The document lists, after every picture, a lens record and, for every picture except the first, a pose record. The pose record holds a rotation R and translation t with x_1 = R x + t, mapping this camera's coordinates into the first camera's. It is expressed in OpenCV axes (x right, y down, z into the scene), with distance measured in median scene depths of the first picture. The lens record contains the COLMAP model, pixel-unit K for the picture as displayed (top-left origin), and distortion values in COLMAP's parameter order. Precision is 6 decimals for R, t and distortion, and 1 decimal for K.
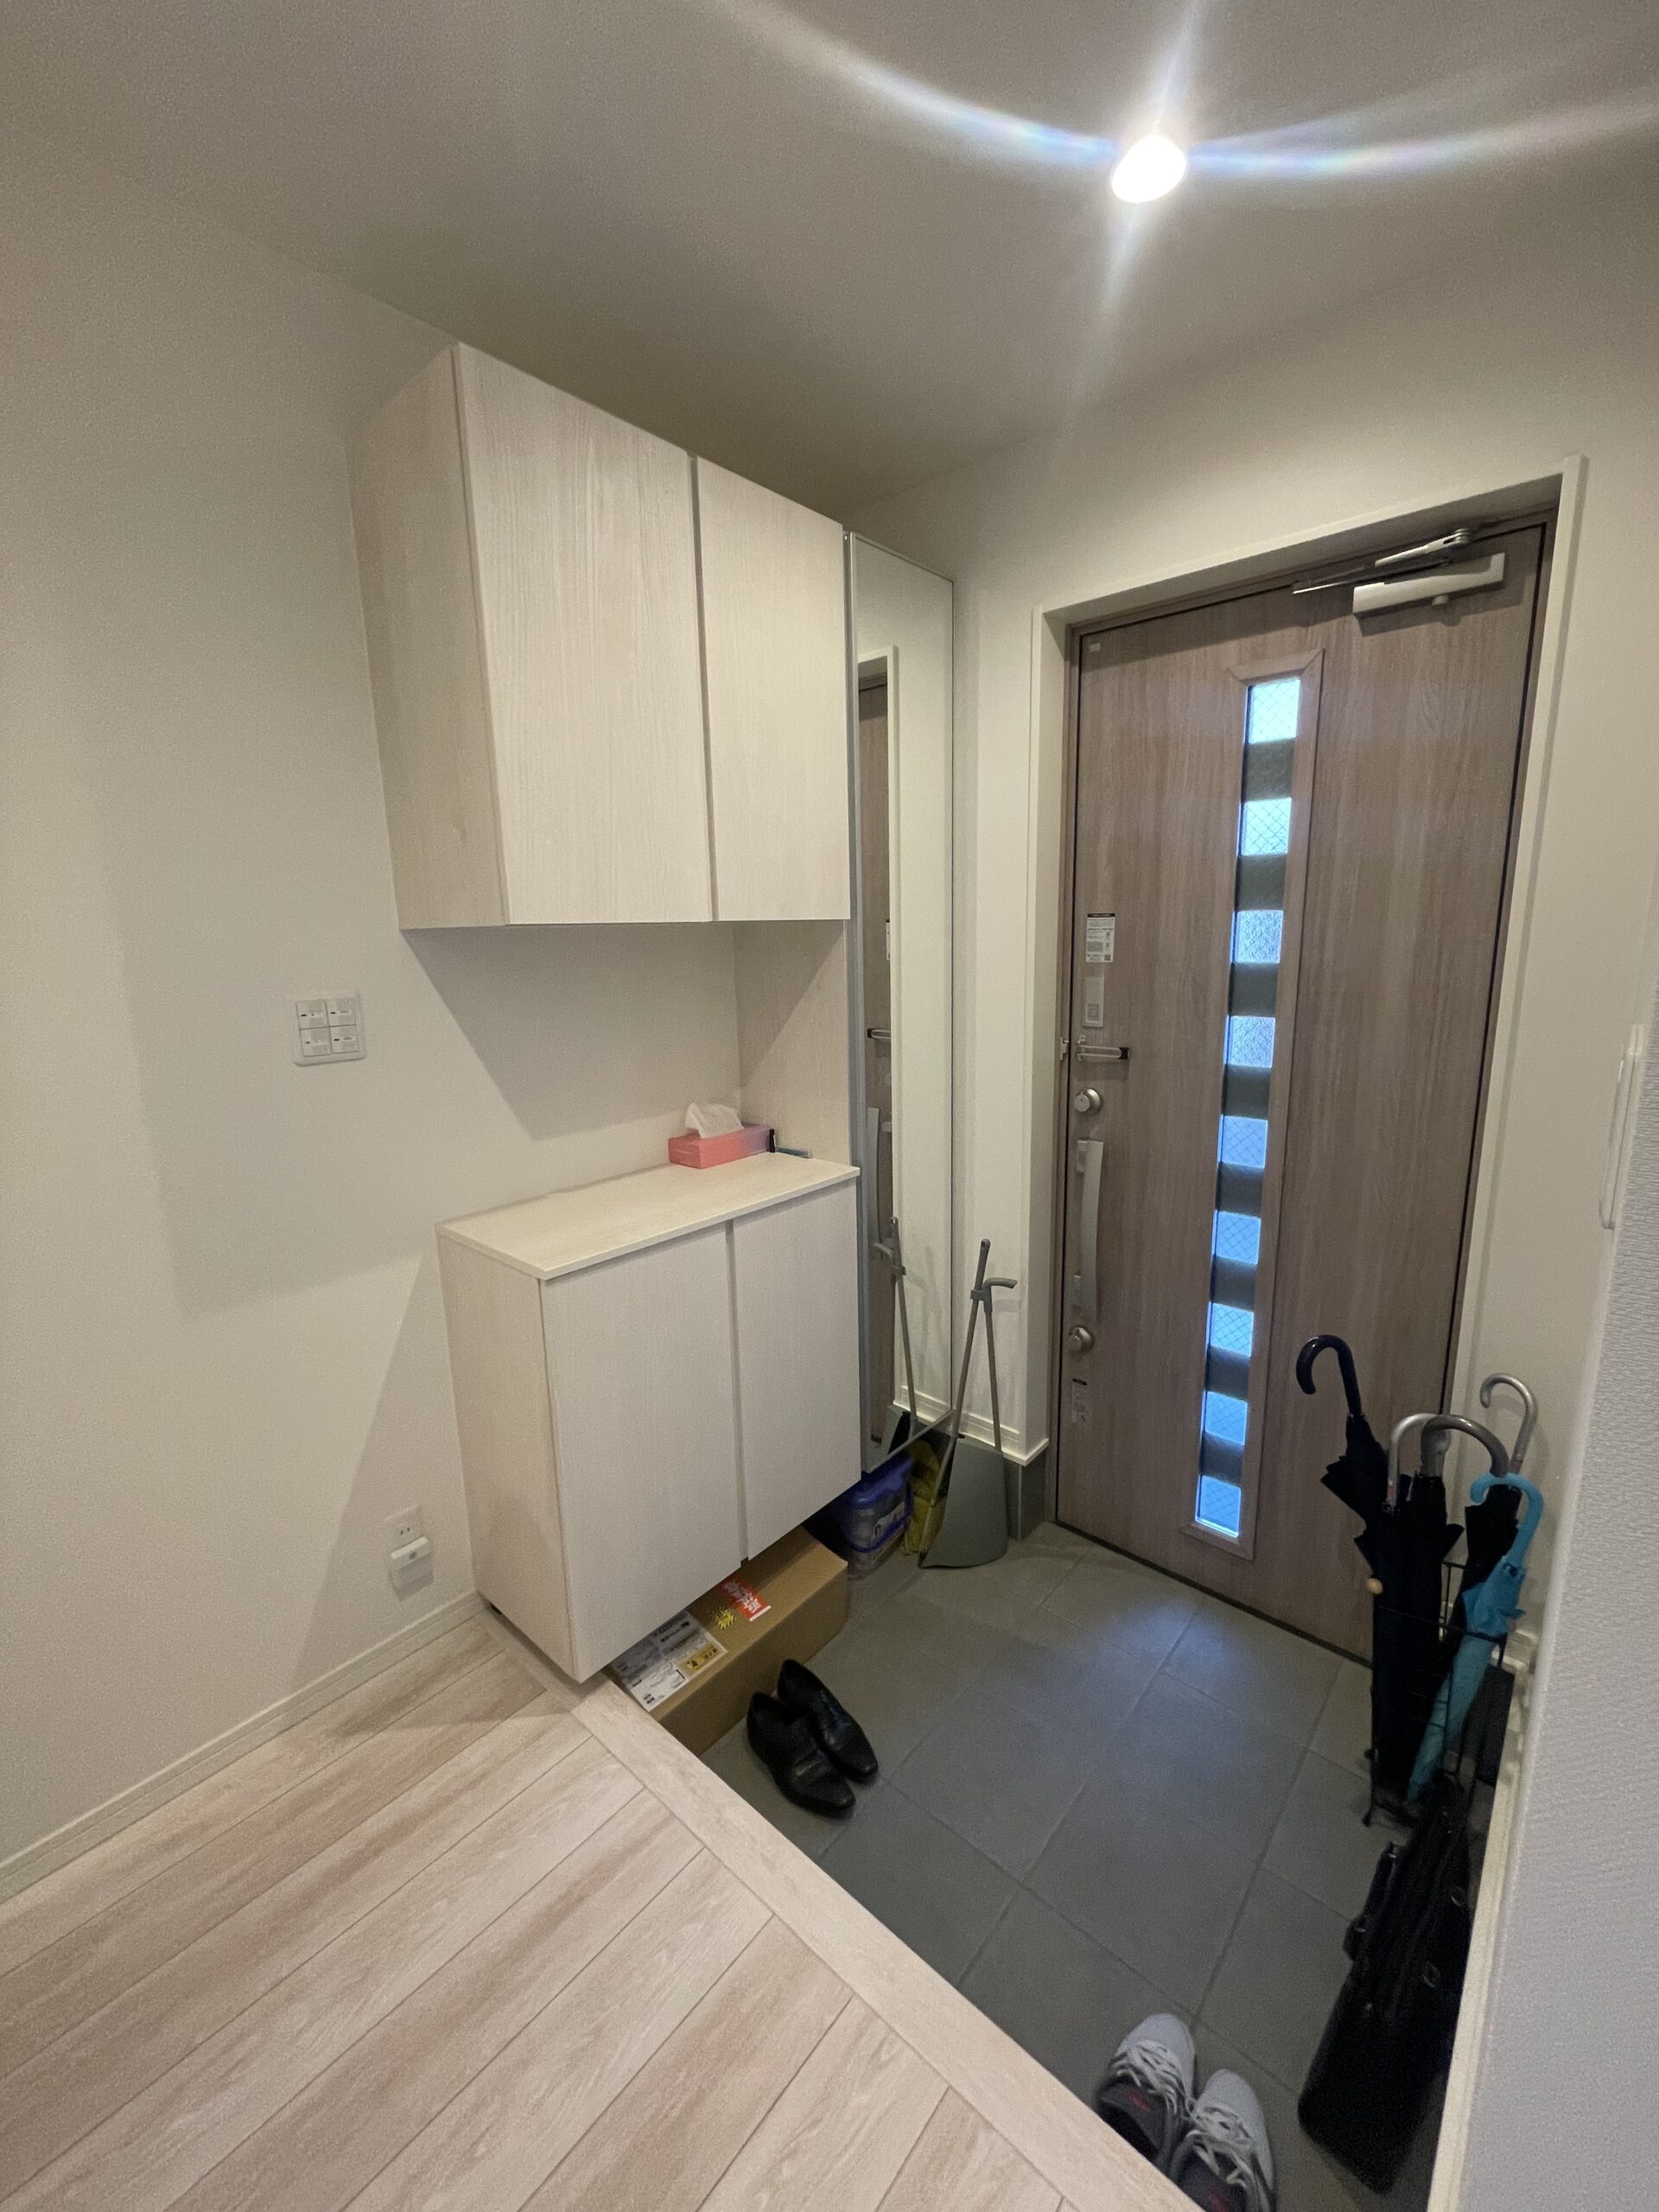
lens RADIAL K [[888.5, 0, 829.5], [0, 888.5, 1106.0], [0, 0, 1]] dist [0.002103, -0.003101]
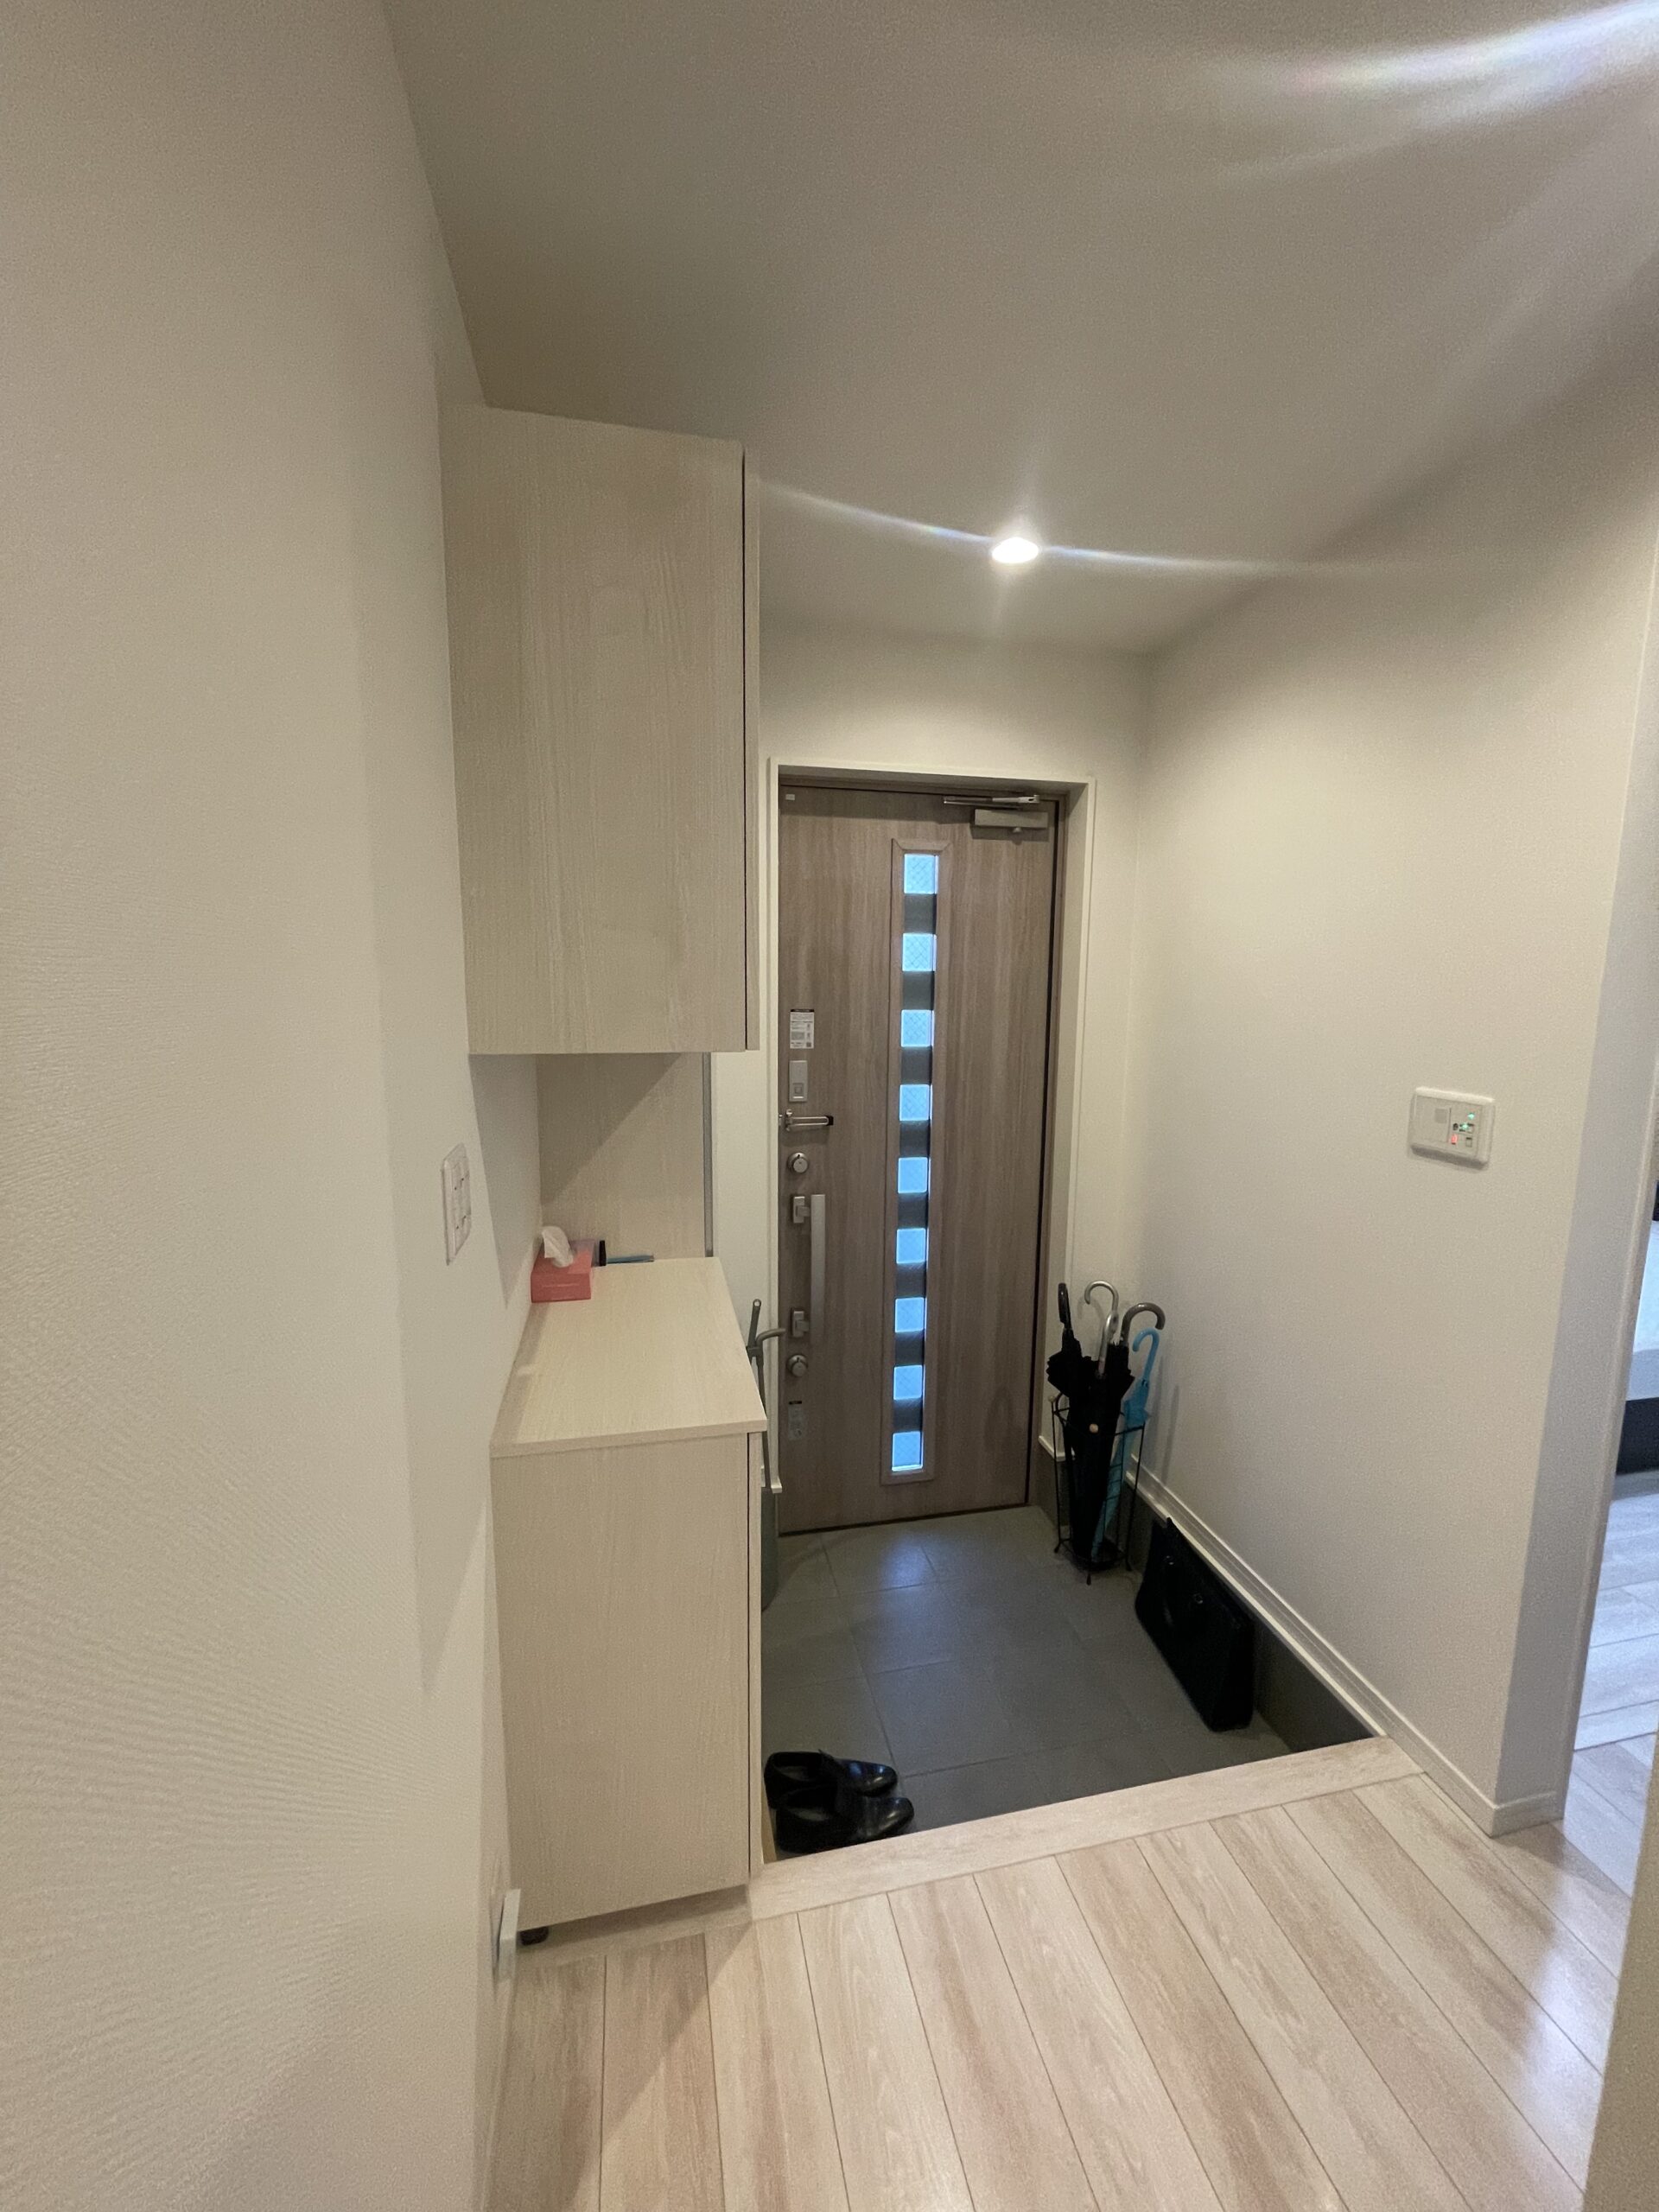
lens RADIAL K [[900.1, 0, 829.5], [0, 900.1, 1106.0], [0, 0, 1]] dist [0.001893, -0.000528]
pose [[0.592269, -0.091334, 0.800547, -0.788484], [0.135260, 0.990725, 0.012962, -0.111361], [-0.794306, 0.100605, 0.599129, 0.280558]]
